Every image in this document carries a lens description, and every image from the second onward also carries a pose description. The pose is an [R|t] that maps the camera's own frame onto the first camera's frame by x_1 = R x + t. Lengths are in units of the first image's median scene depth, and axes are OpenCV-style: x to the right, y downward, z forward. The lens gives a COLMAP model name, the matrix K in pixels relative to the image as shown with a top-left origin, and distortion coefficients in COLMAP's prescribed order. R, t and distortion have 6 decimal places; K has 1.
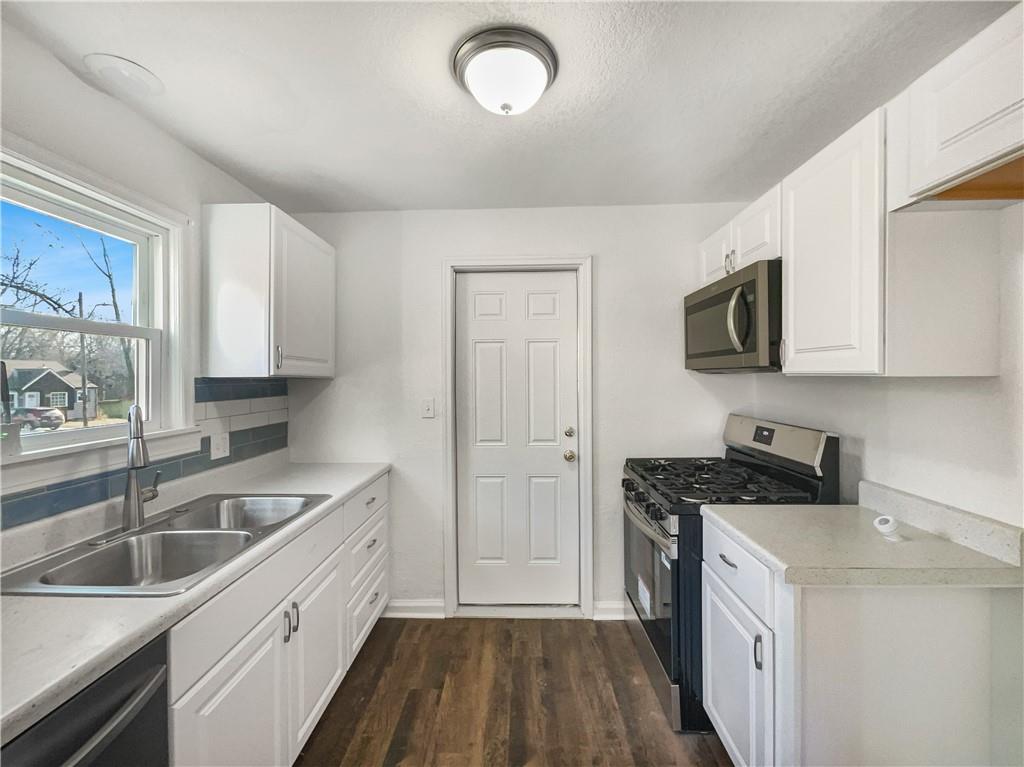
lens RADIAL K [[411.7, 0, 513.7], [0, 411.7, 380.8], [0, 0, 1]] dist [-0.000634, 0.000289]
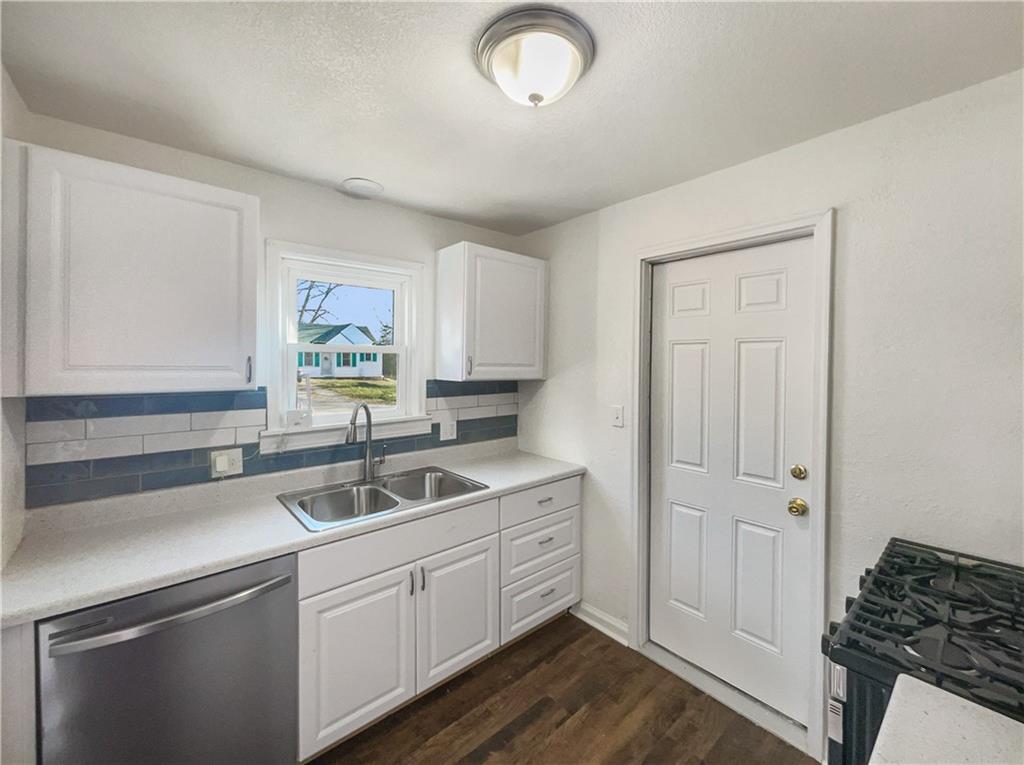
lens RADIAL K [[418.8, 0, 524.7], [0, 418.8, 368.7], [0, 0, 1]] dist [-0.000102, 0.000380]
pose [[0.681164, 0.026023, -0.731668, 0.397745], [-0.015880, 0.999658, 0.020770, -0.066764], [0.731958, -0.002529, 0.681345, 0.231888]]
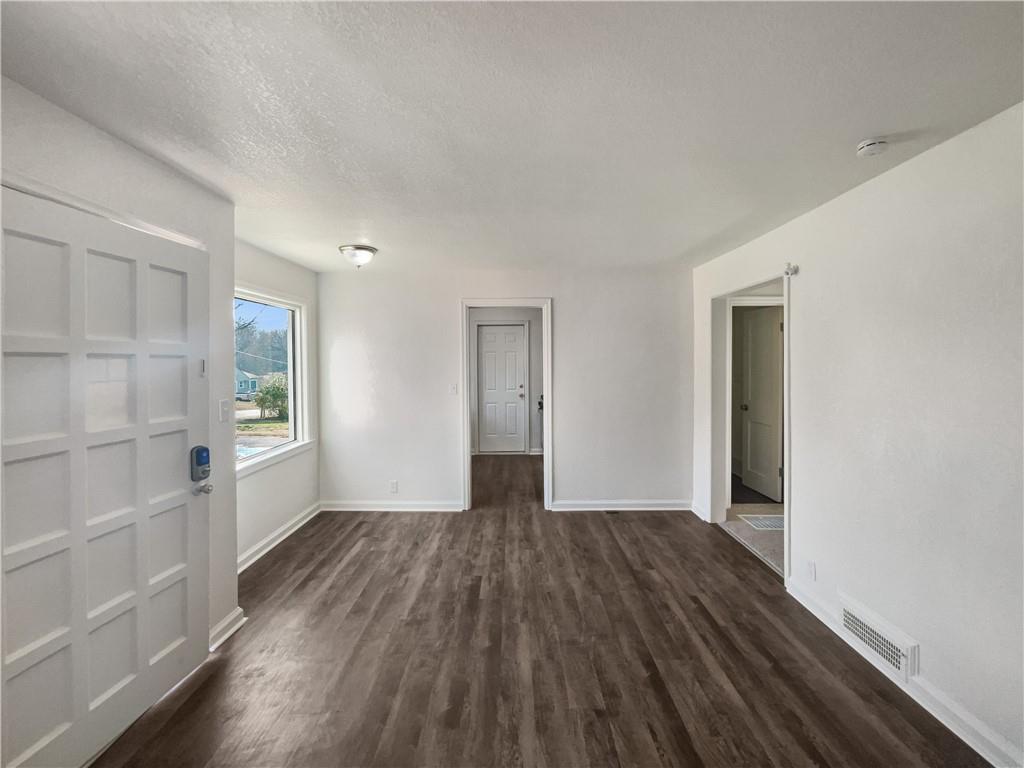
lens RADIAL K [[411.7, 0, 513.7], [0, 411.7, 381.3], [0, 0, 1]] dist [-0.000634, 0.000289]
pose [[0.999996, -0.001848, 0.002291, 0.096109], [0.001837, 0.999988, 0.004577, 0.096664], [-0.002300, -0.004573, 0.999987, -1.965970]]
